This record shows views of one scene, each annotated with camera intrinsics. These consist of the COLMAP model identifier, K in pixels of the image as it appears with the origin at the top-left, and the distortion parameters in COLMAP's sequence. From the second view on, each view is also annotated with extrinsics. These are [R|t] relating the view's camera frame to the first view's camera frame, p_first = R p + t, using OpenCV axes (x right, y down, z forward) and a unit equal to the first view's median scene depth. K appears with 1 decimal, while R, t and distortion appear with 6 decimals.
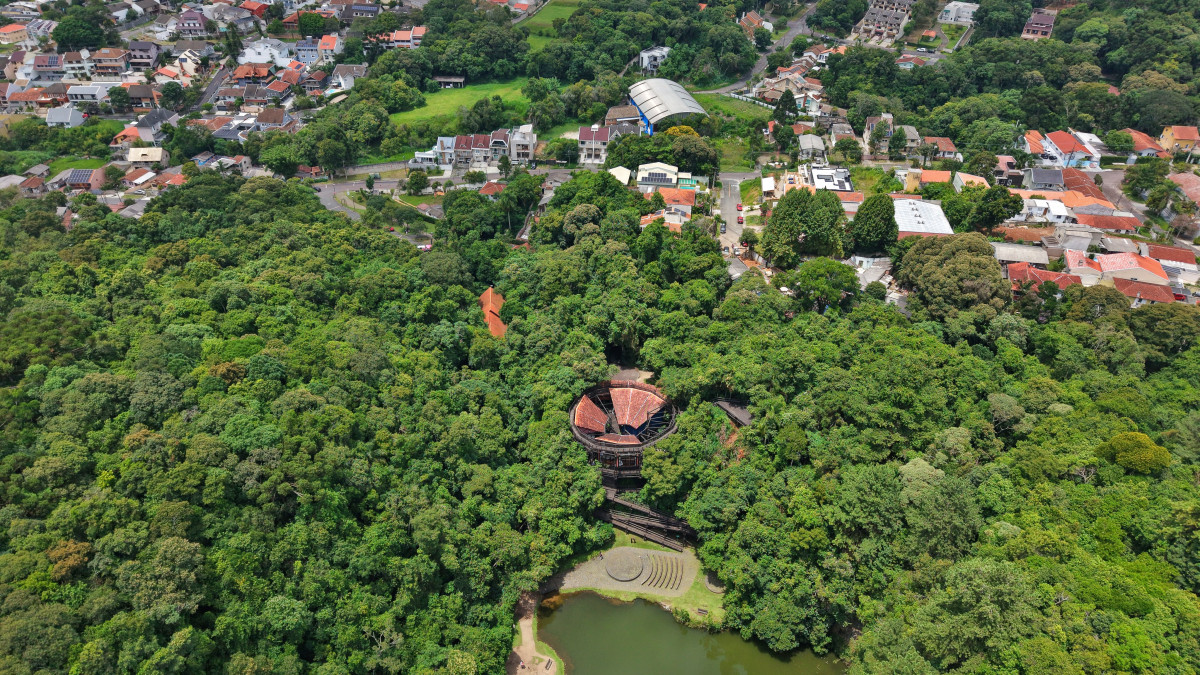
lens RADIAL K [[802.8, 0, 600.0], [0, 802.8, 337.5], [0, 0, 1]] dist [0.020498, -0.021347]
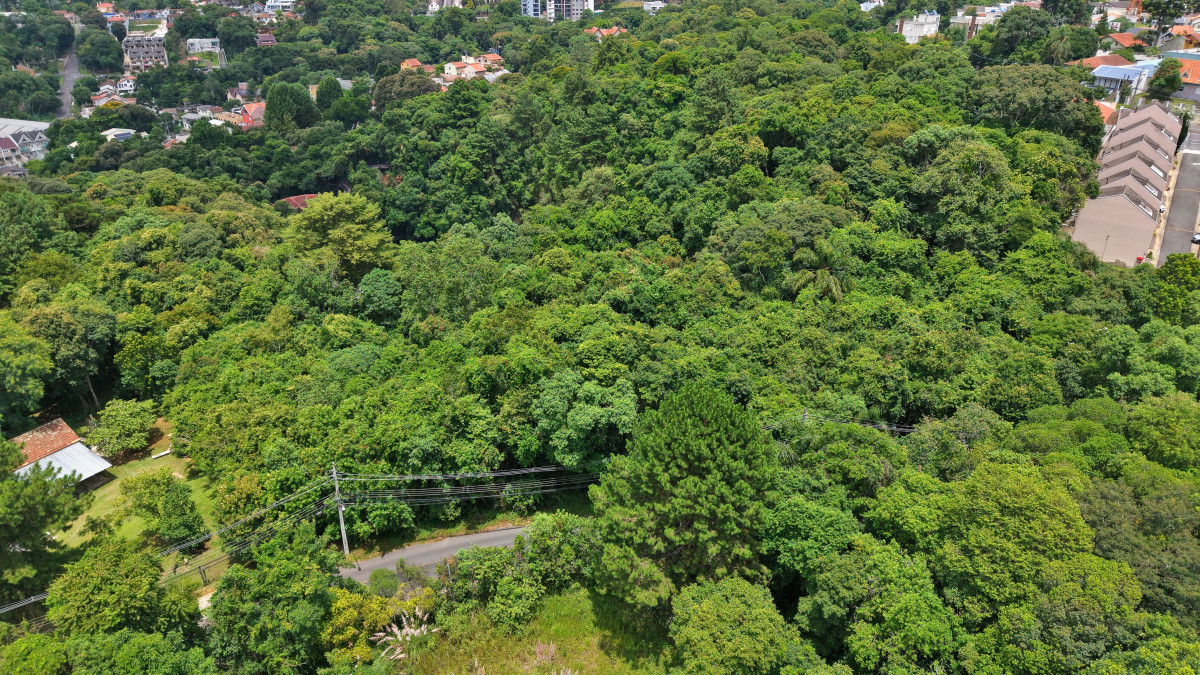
lens RADIAL K [[802.8, 0, 600.0], [0, 802.8, 337.5], [0, 0, 1]] dist [0.020498, -0.021347]
pose [[0.514814, -0.377163, 0.769880, -0.398222], [0.493698, 0.864599, 0.093434, 0.191972], [-0.700877, 0.331987, 0.631313, -0.075903]]
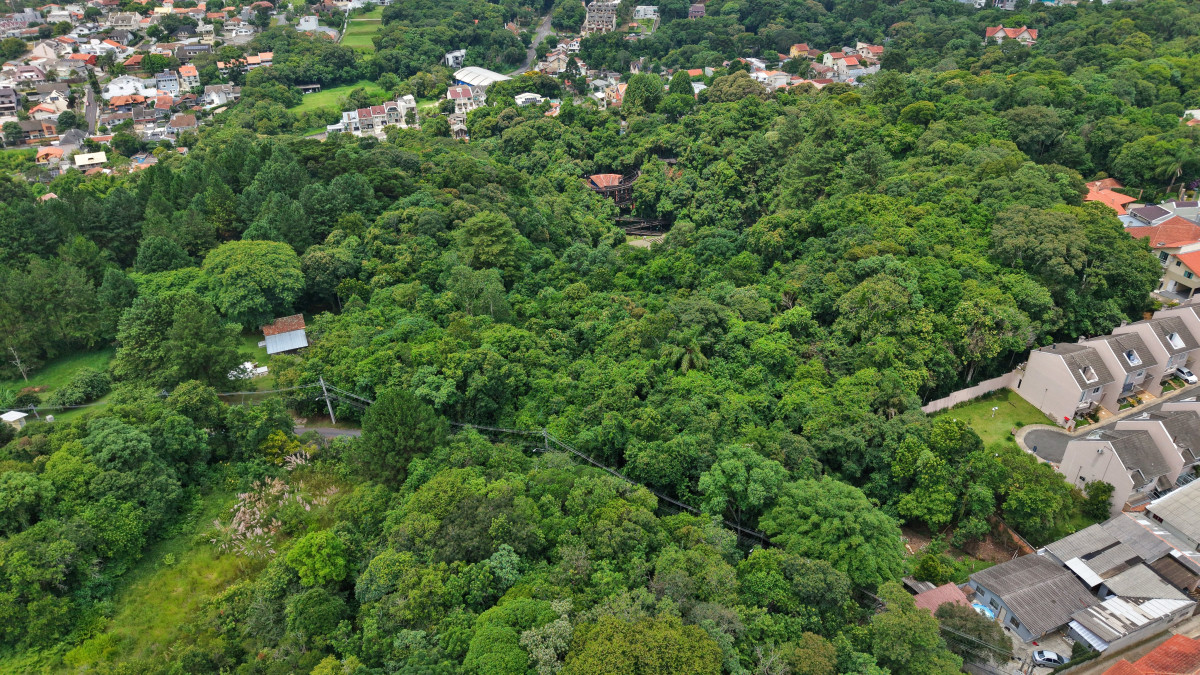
lens RADIAL K [[802.8, 0, 600.0], [0, 802.8, 337.5], [0, 0, 1]] dist [0.020498, -0.021347]
pose [[0.902544, -0.224206, 0.367623, -0.325942], [0.257451, 0.965319, -0.043336, 0.230200], [-0.345157, 0.133758, 0.928965, -0.275102]]
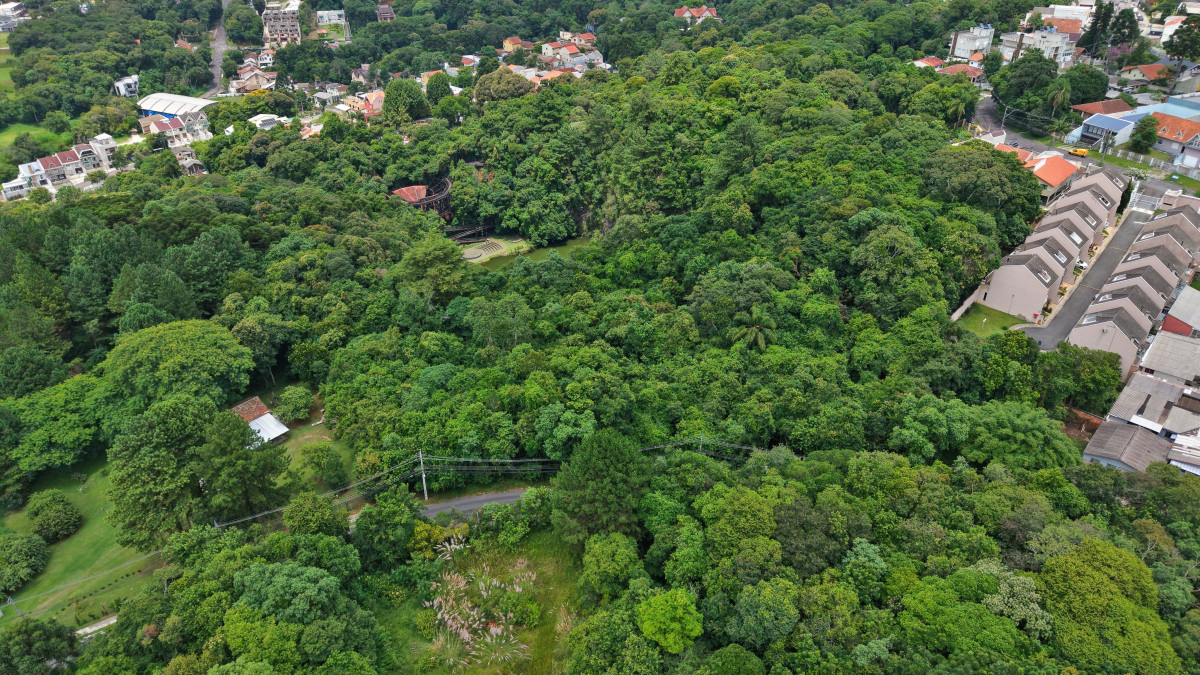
lens RADIAL K [[799.6, 0, 600.7], [0, 799.6, 340.1], [0, 0, 1]] dist [0.042405, -0.057228]
pose [[0.622519, -0.404396, 0.670025, -0.445704], [0.460128, 0.881666, 0.104629, 0.167974], [-0.633050, 0.243164, 0.734928, -0.186879]]
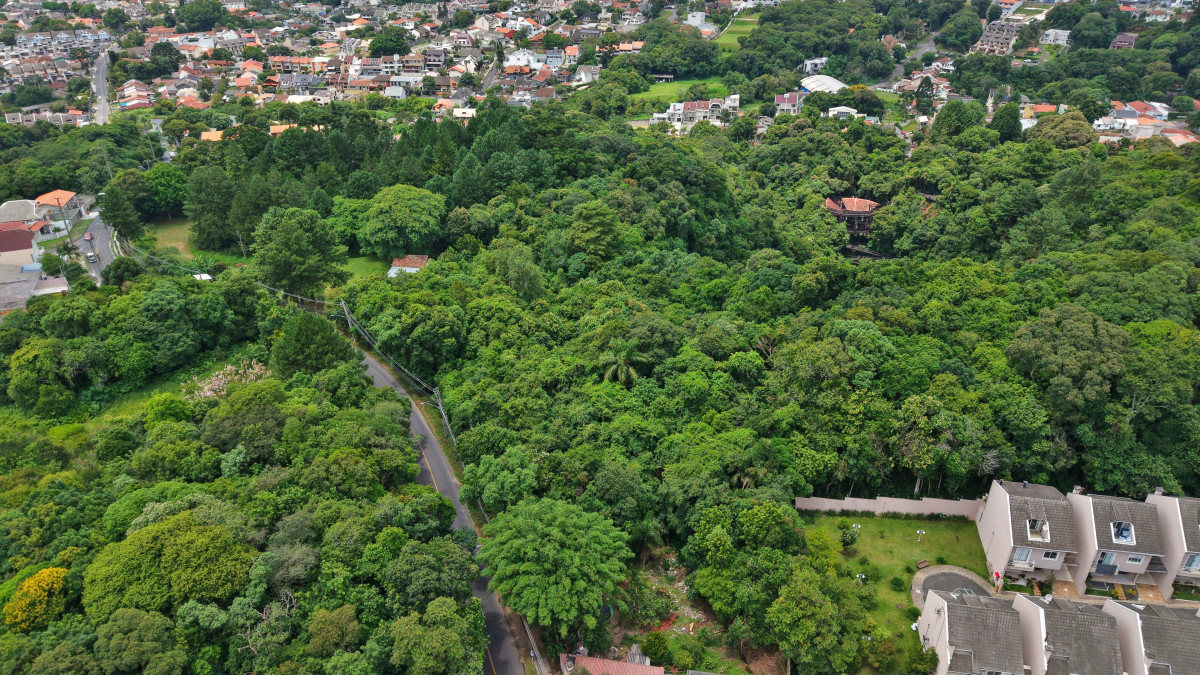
lens RADIAL K [[802.8, 0, 600.0], [0, 802.8, 337.5], [0, 0, 1]] dist [0.020498, -0.021347]
pose [[0.995016, 0.042739, -0.090089, -0.151154], [-0.051512, 0.993909, -0.097421, 0.252630], [0.085377, 0.101576, 0.991157, -0.303021]]
